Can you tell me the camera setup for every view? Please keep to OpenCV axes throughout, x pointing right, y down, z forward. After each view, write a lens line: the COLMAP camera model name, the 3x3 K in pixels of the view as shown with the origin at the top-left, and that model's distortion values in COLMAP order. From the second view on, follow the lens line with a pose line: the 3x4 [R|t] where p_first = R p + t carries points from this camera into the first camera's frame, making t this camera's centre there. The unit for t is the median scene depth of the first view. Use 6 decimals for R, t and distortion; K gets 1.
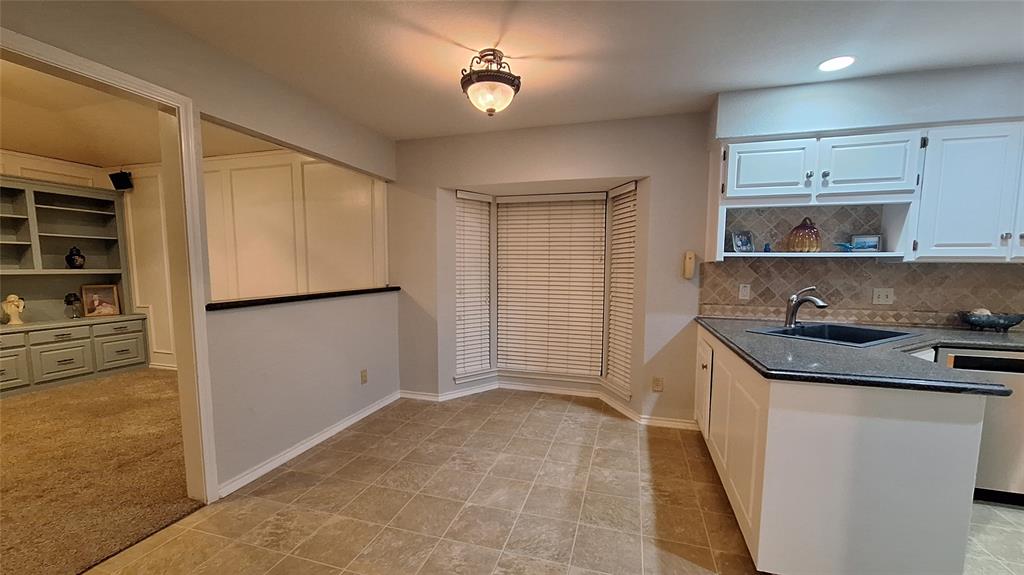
lens RADIAL K [[406.0, 0, 507.7], [0, 406.0, 306.3], [0, 0, 1]] dist [-0.005754, 0.001554]
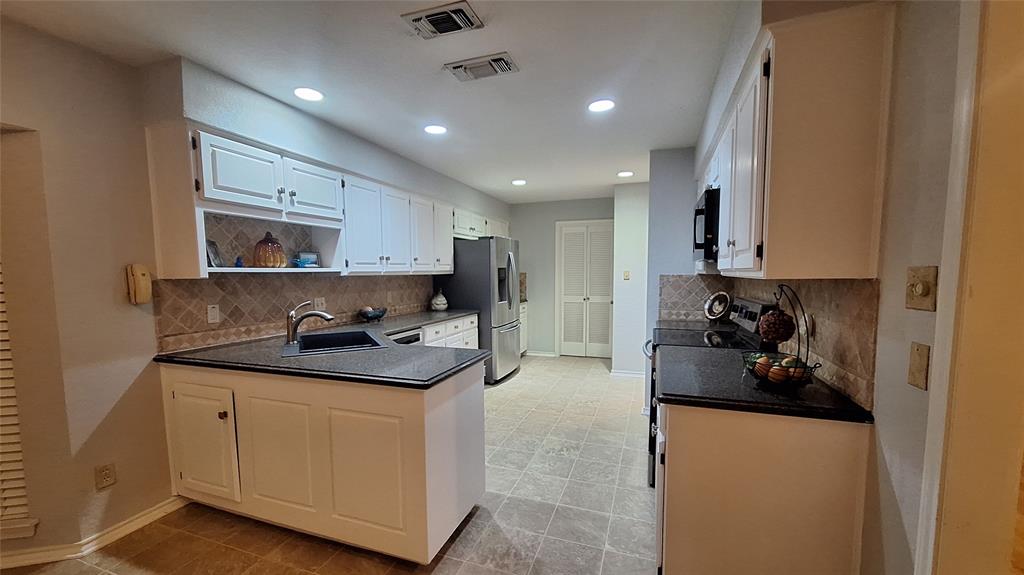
lens RADIAL K [[406.0, 0, 511.0], [0, 406.0, 305.2], [0, 0, 1]] dist [-0.005754, 0.001554]
pose [[0.043679, -0.090389, 0.994948, -0.228129], [0.105607, 0.990737, 0.085371, -0.062858], [-0.993448, 0.101345, 0.052820, 0.368762]]
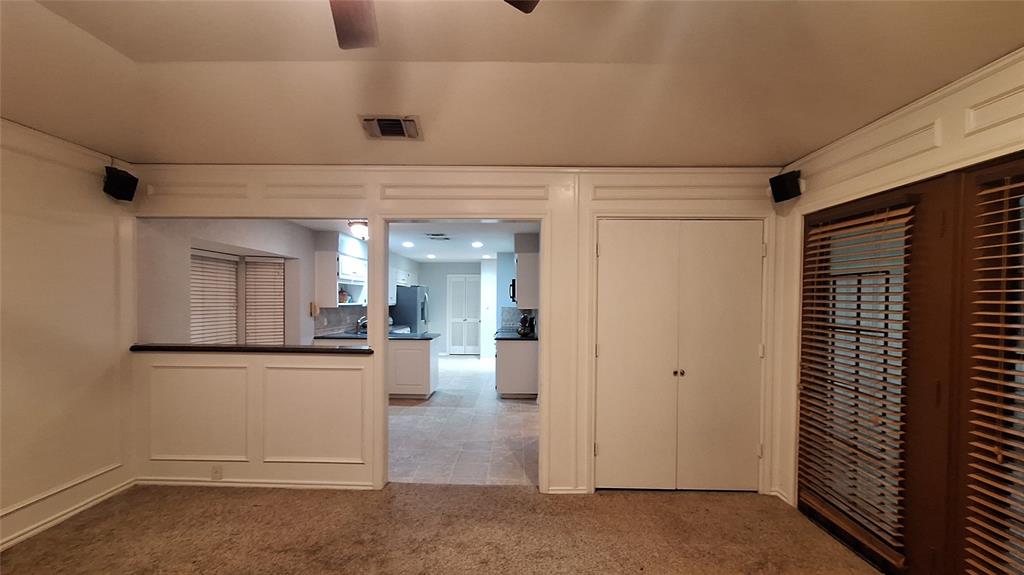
lens RADIAL K [[406.0, 0, 507.1], [0, 406.0, 302.3], [0, 0, 1]] dist [-0.005754, 0.001554]
pose [[-0.274337, -0.013213, 0.961543, -1.734871], [0.085885, 0.995573, 0.038185, -0.139595], [-0.957791, 0.093058, -0.271987, 0.710858]]
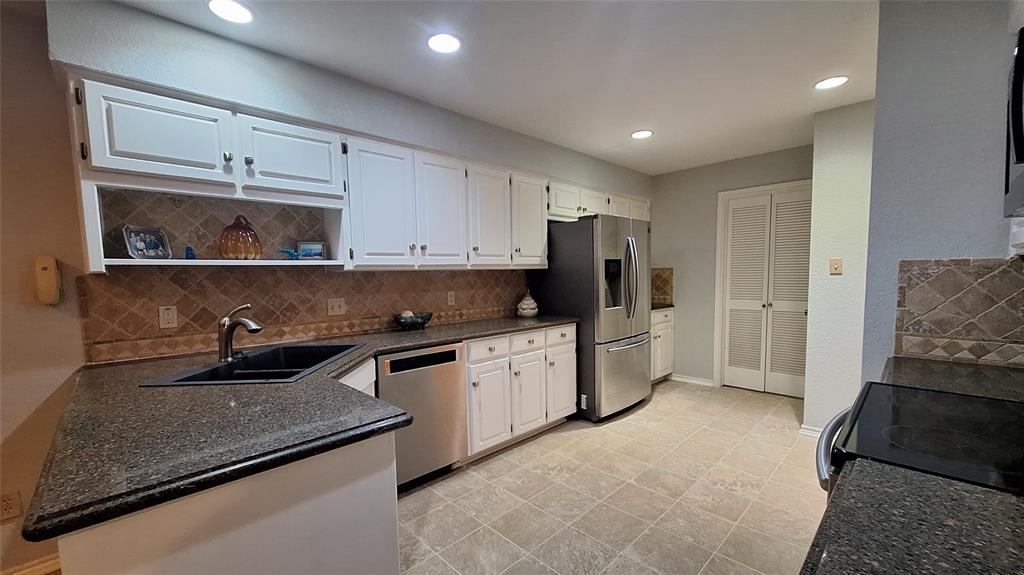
lens RADIAL K [[406.0, 0, 509.4], [0, 406.0, 304.9], [0, 0, 1]] dist [-0.005754, 0.001554]
pose [[0.478676, -0.083545, 0.874008, 0.280376], [0.109400, 0.993380, 0.035039, -0.017240], [-0.871149, 0.078844, 0.484647, 0.174890]]
